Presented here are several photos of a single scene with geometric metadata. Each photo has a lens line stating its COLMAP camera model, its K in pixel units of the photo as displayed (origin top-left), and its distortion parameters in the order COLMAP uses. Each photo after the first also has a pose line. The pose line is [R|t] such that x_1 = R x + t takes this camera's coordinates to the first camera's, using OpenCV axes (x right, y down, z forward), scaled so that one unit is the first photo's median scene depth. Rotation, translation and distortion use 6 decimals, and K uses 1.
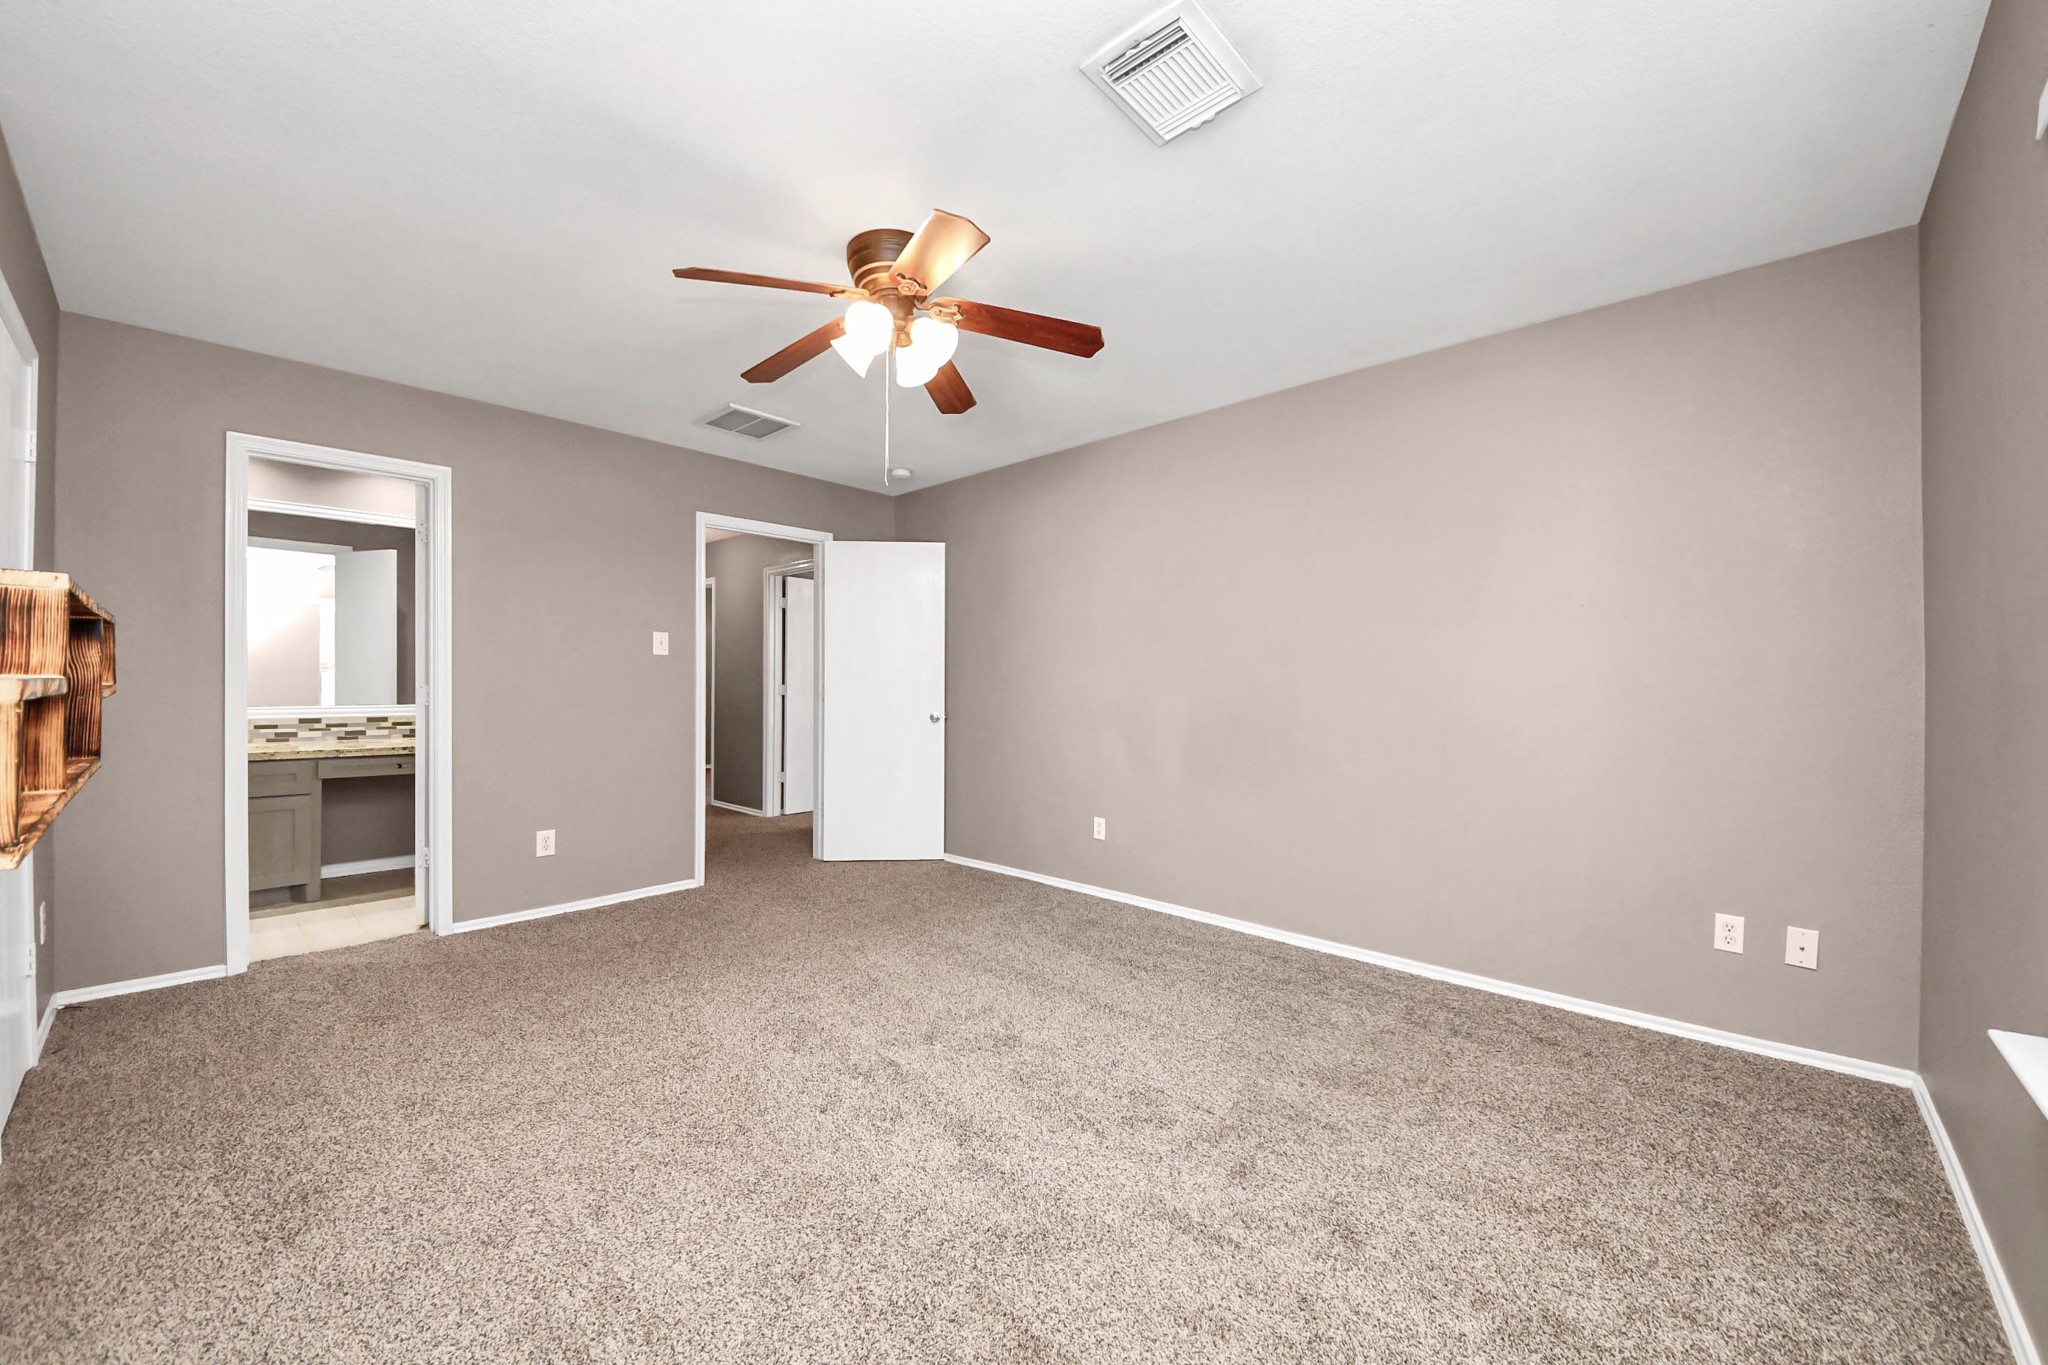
lens RADIAL K [[718.0, 0, 1009.7], [0, 718.0, 683.9], [0, 0, 1]] dist [0.038396, -0.025192]
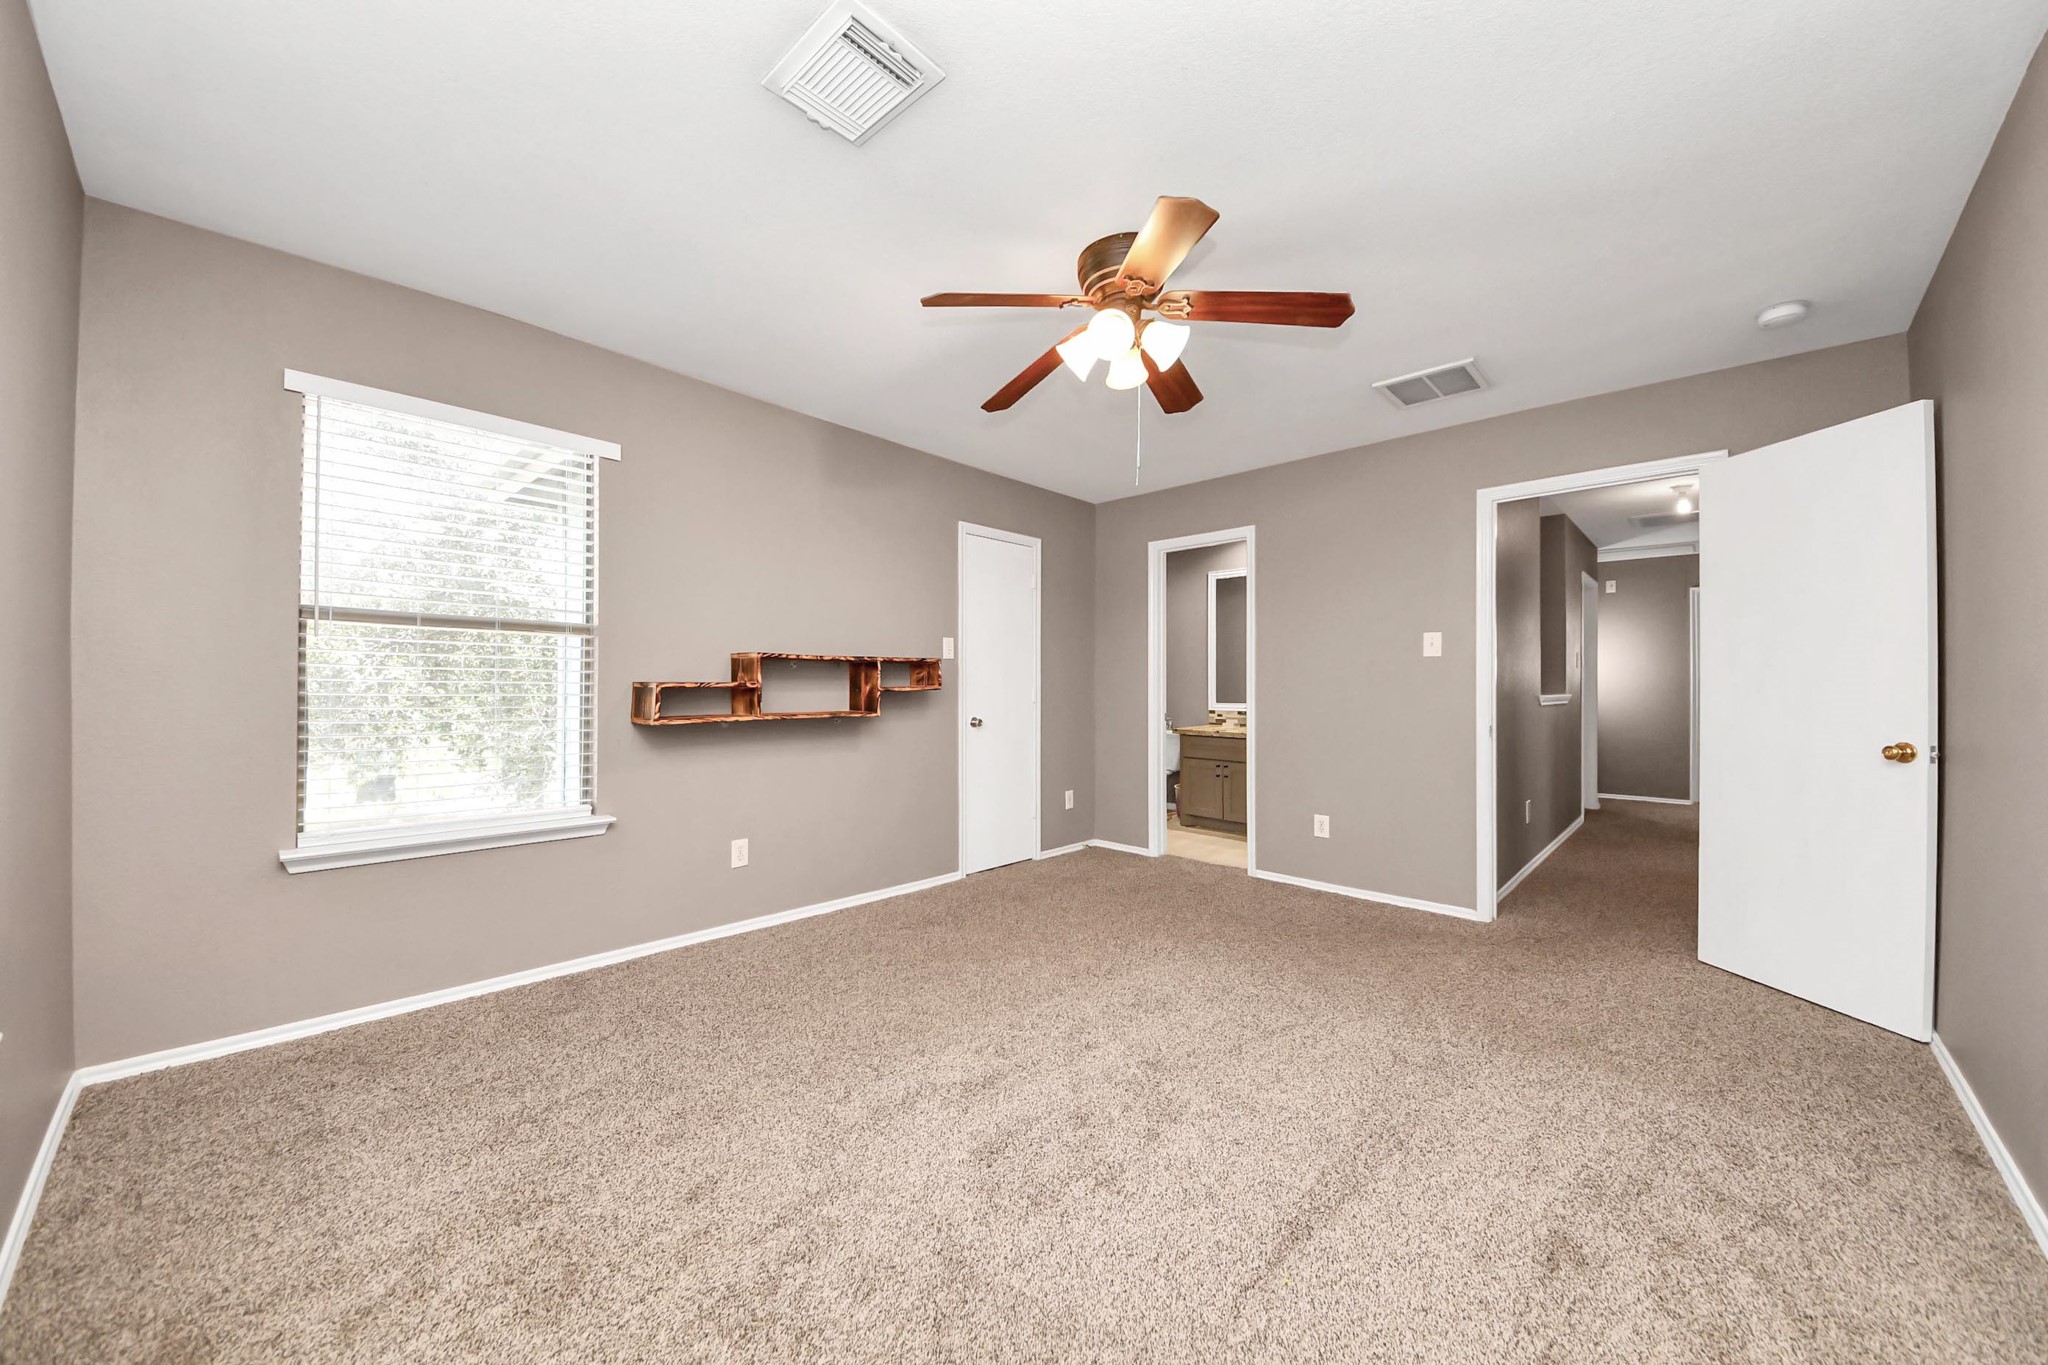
lens RADIAL K [[718.0, 0, 1009.7], [0, 718.0, 683.9], [0, 0, 1]] dist [0.038396, -0.025192]
pose [[0.025645, -0.008668, -0.999634, 0.541773], [-0.000281, 0.999962, -0.008678, 0.004431], [0.999671, 0.000503, 0.025642, 0.522691]]
